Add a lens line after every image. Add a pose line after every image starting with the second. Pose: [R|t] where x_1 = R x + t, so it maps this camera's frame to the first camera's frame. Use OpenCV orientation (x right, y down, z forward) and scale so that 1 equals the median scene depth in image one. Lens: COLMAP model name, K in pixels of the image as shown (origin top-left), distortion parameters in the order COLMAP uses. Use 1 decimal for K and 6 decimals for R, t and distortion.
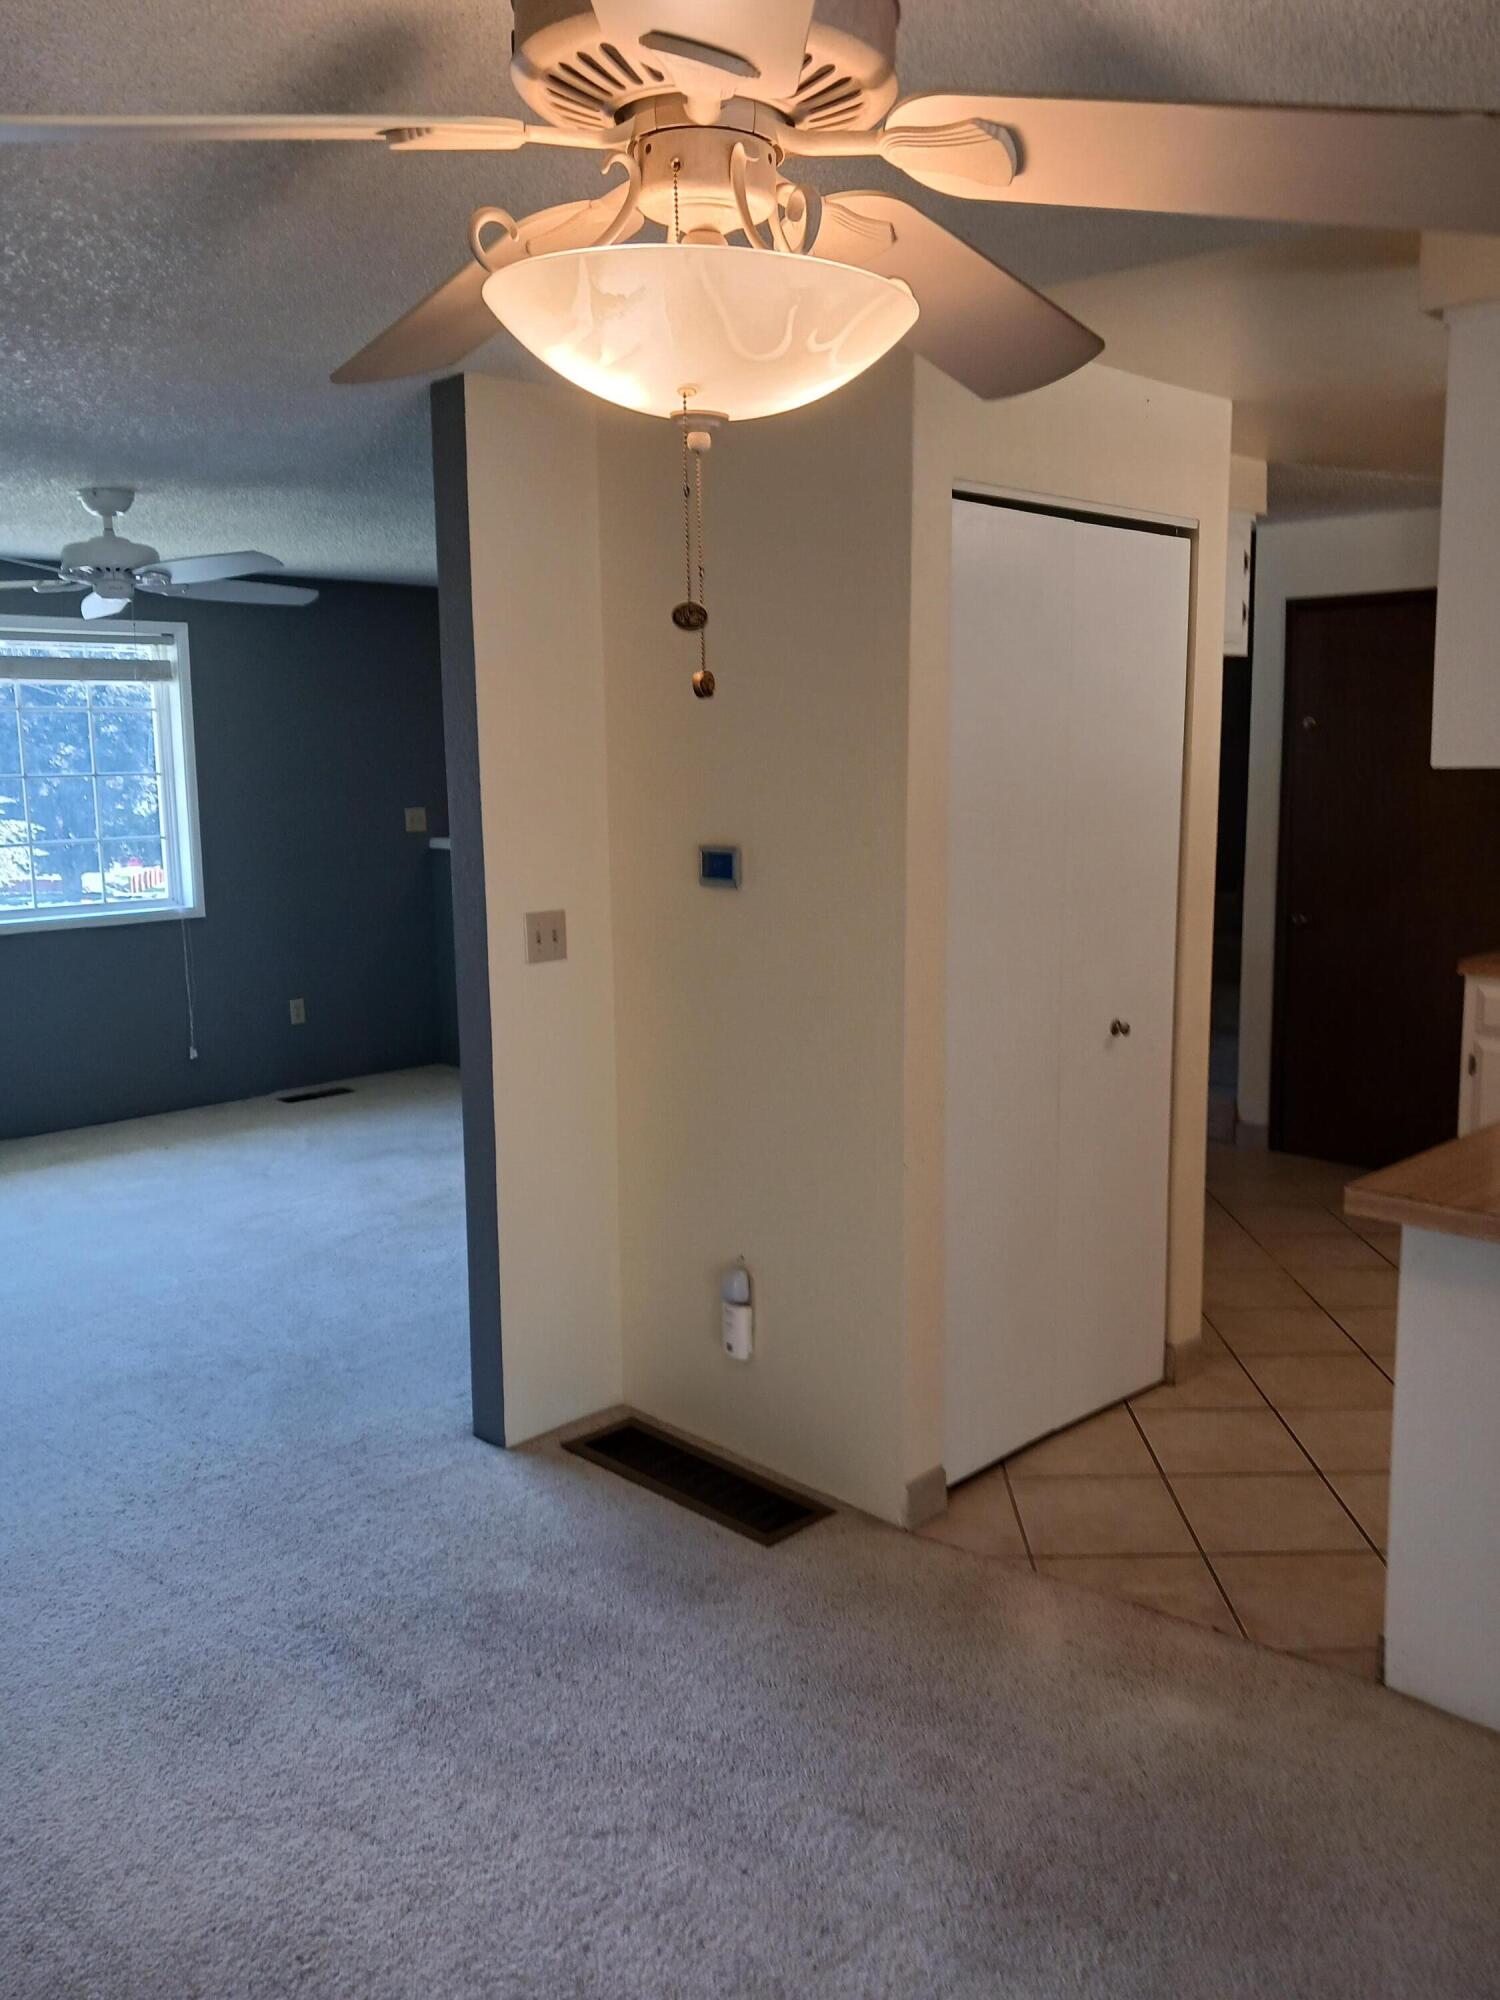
lens RADIAL K [[1576.6, 0, 747.5], [0, 1576.6, 993.9], [0, 0, 1]] dist [-0.007410, -0.002425]
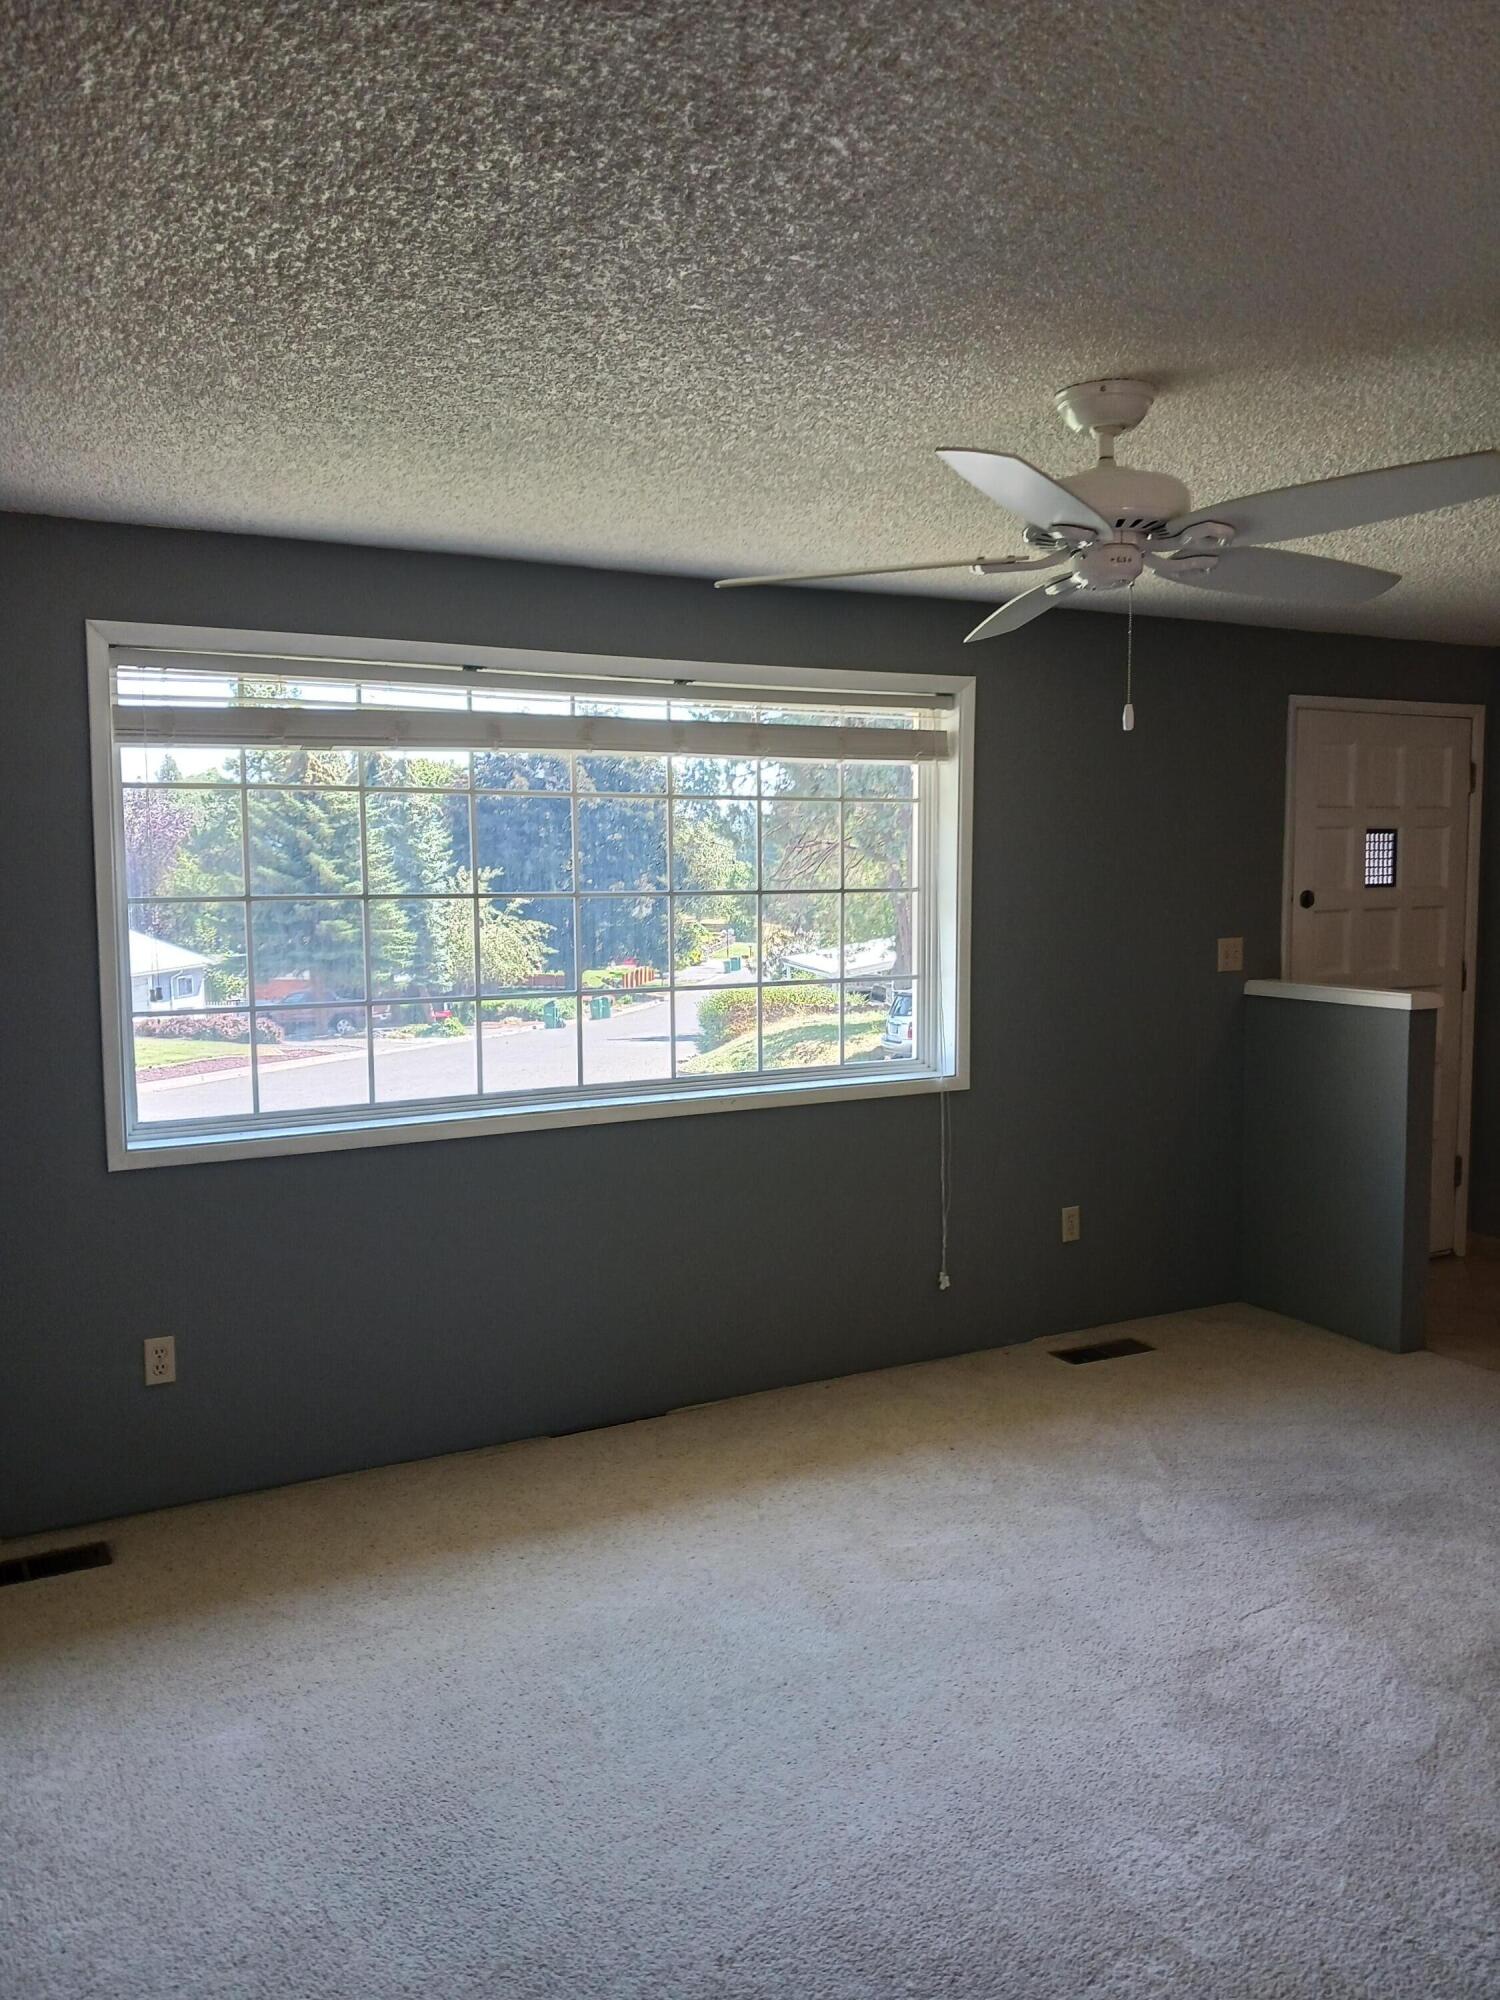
lens RADIAL K [[1576.6, 0, 752.6], [0, 1576.6, 1003.3], [0, 0, 1]] dist [-0.007410, -0.002425]
pose [[0.957760, 0.029146, -0.286089, -0.241010], [-0.046601, 0.997432, -0.054391, -0.045376], [0.283769, 0.065426, 0.956658, 0.298809]]
